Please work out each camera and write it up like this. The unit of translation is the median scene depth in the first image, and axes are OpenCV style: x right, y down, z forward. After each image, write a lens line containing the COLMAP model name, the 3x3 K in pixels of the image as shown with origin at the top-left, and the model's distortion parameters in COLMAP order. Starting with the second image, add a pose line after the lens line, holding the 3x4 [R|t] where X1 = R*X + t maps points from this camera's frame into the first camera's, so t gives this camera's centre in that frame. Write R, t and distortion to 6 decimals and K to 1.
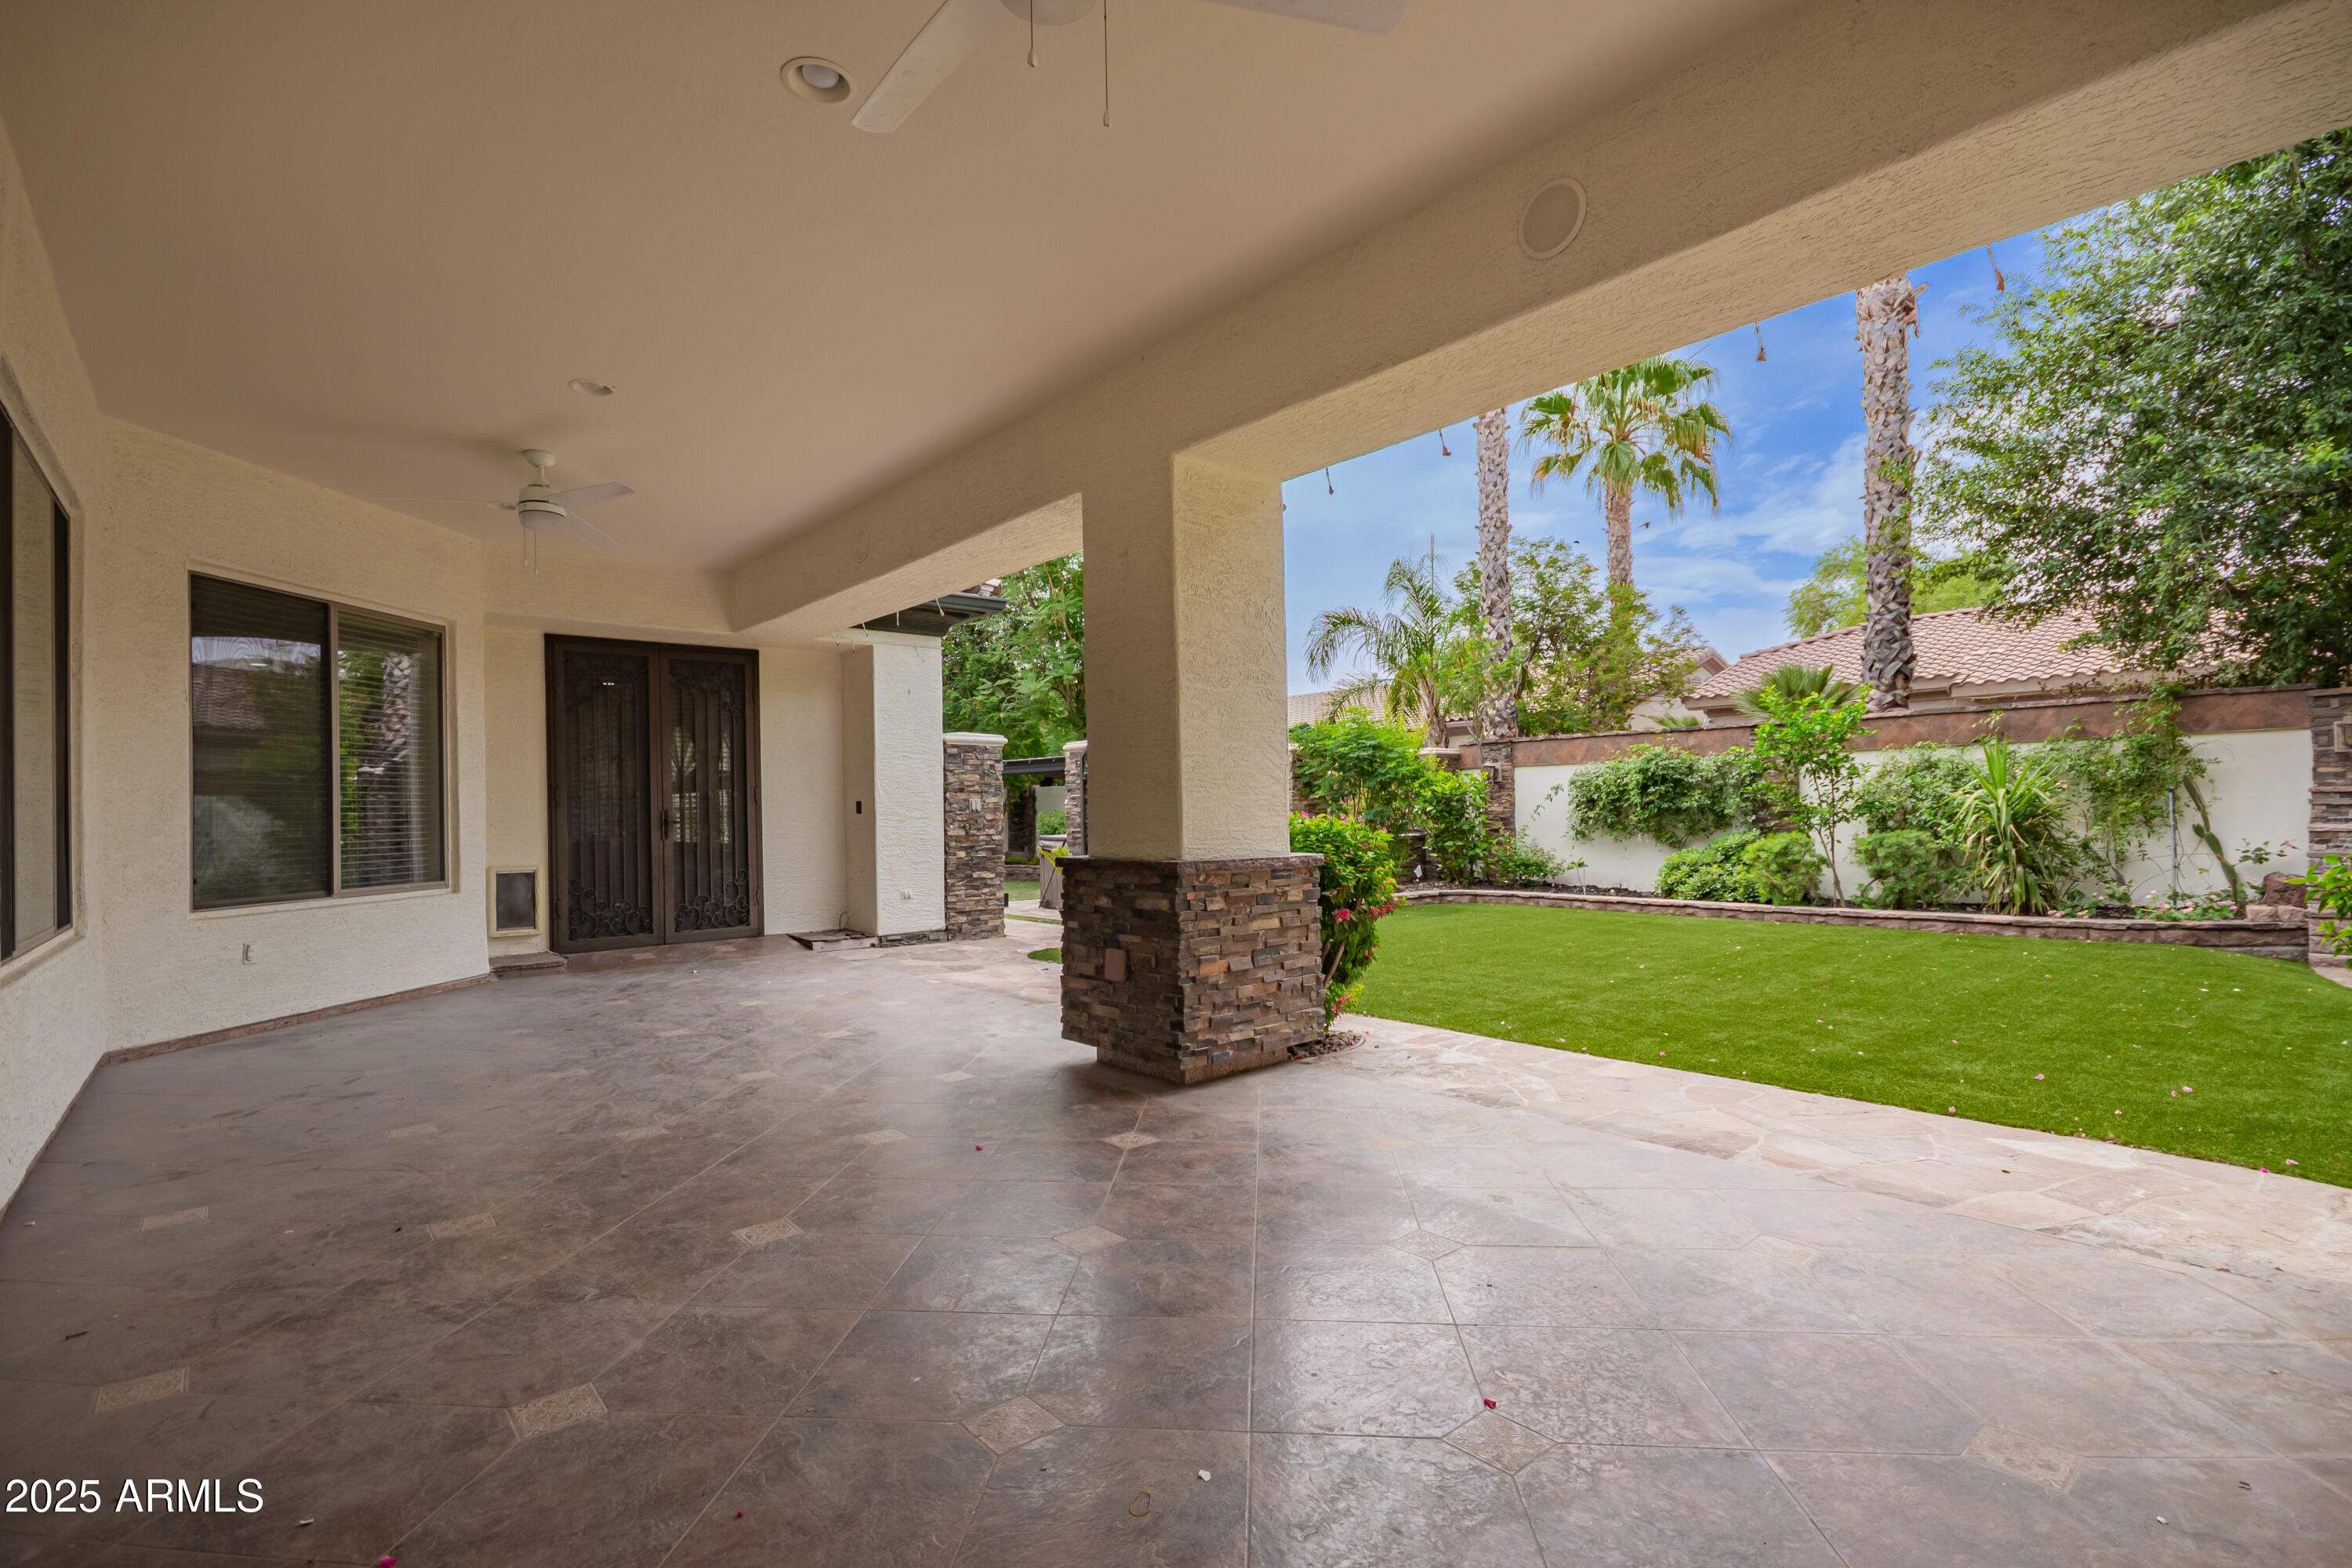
lens RADIAL K [[1099.0, 0, 1181.4], [0, 1099.0, 790.4], [0, 0, 1]] dist [0.002726, 0.000742]
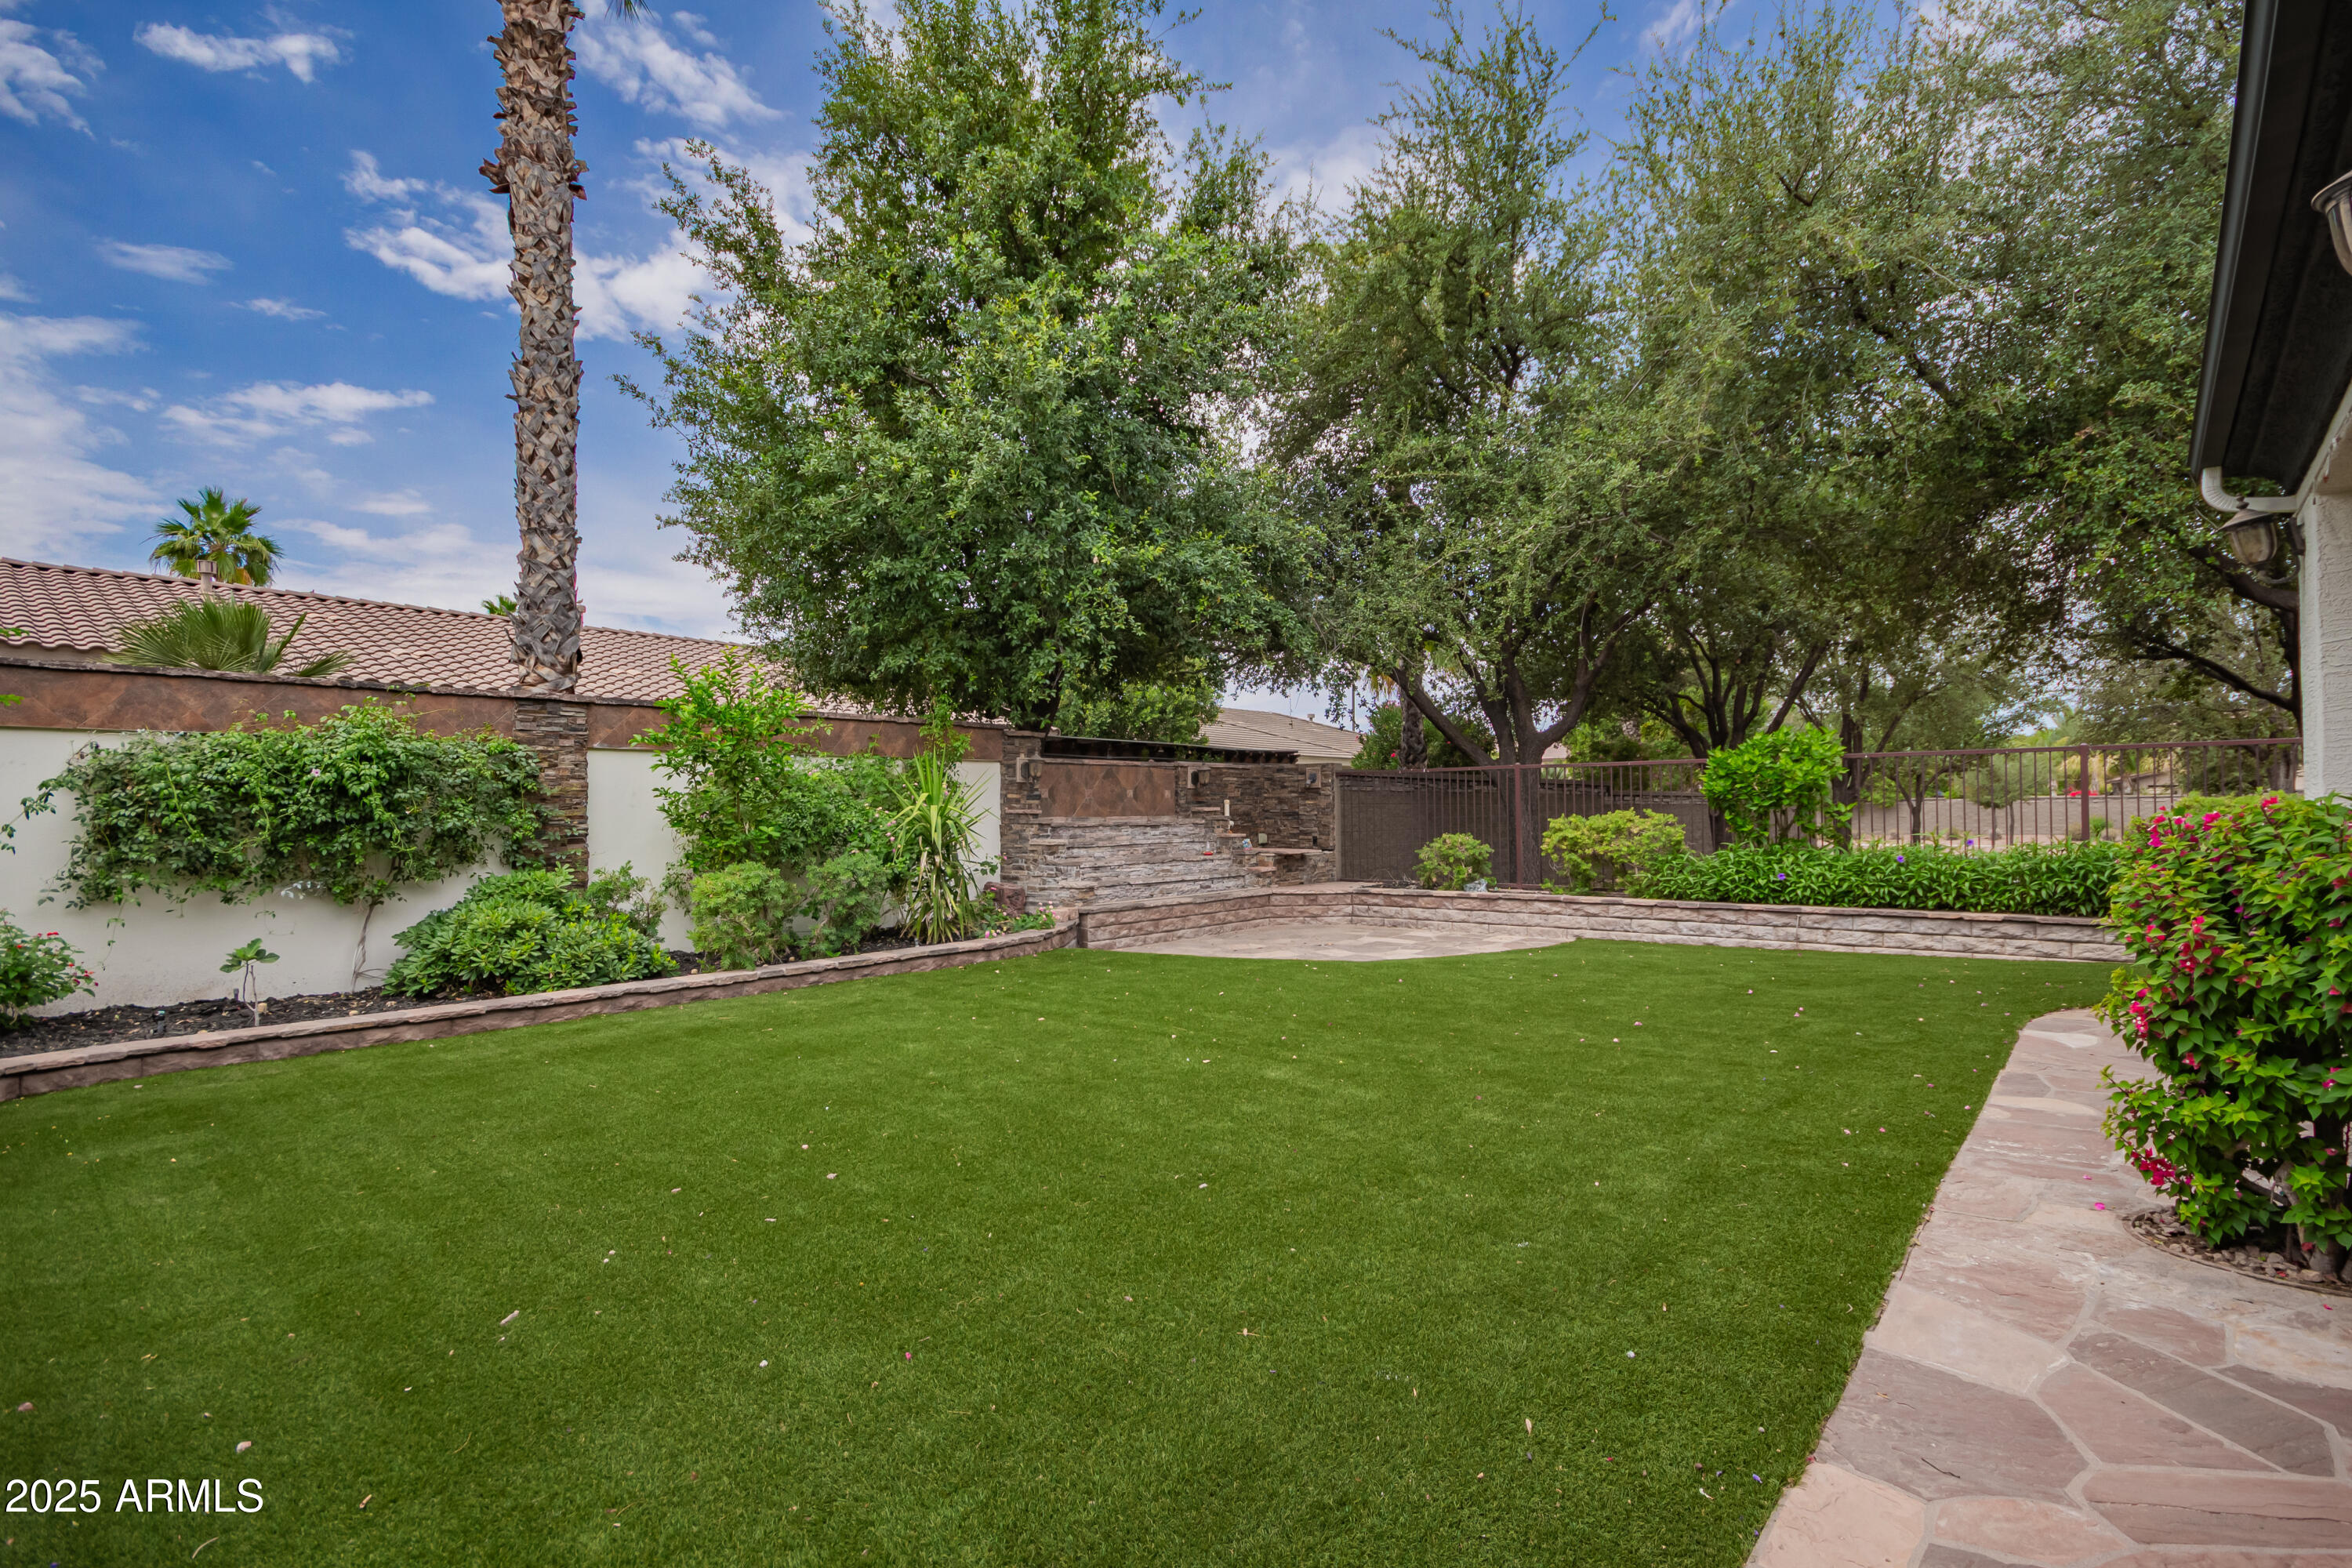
lens RADIAL K [[1099.0, 0, 1168.0], [0, 1099.0, 788.5], [0, 0, 1]] dist [0.002726, 0.000742]
pose [[-0.149344, 0.045729, 0.987727, -0.177729], [-0.000489, 0.998926, -0.046322, 0.025733], [-0.988785, -0.007401, -0.149161, 0.888109]]
